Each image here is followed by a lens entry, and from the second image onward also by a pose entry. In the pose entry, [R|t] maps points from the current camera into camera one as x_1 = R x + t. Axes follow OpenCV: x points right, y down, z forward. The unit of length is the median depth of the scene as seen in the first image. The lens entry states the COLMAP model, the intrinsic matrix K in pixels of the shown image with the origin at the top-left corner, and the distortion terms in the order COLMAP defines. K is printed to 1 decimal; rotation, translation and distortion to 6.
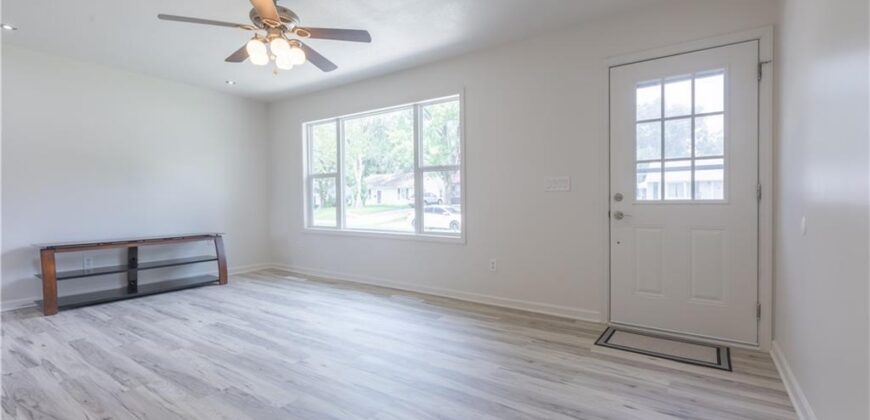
lens RADIAL K [[388.5, 0, 435.0], [0, 388.5, 210.0], [0, 0, 1]] dist [-0.002095, -0.000727]
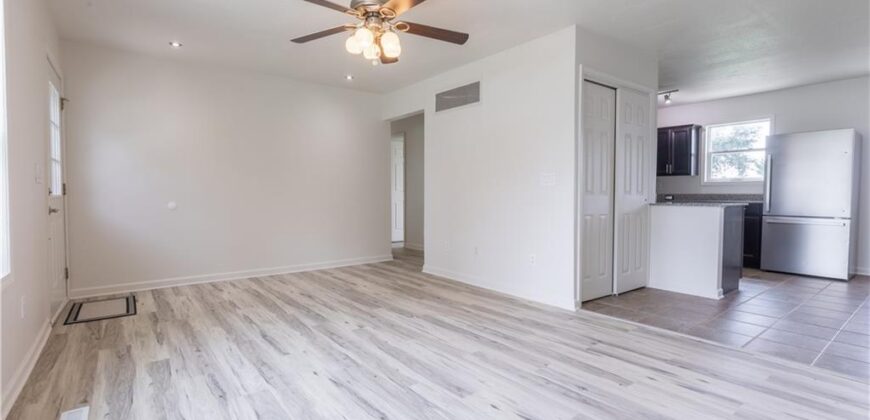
lens RADIAL K [[404.7, 0, 423.9], [0, 404.7, 209.7], [0, 0, 1]] dist [-0.001533, -0.000170]
pose [[-0.946102, -0.007743, 0.323777, -0.742090], [0.011367, 0.998304, 0.057090, -0.034753], [-0.323670, 0.057693, -0.944409, 1.675034]]
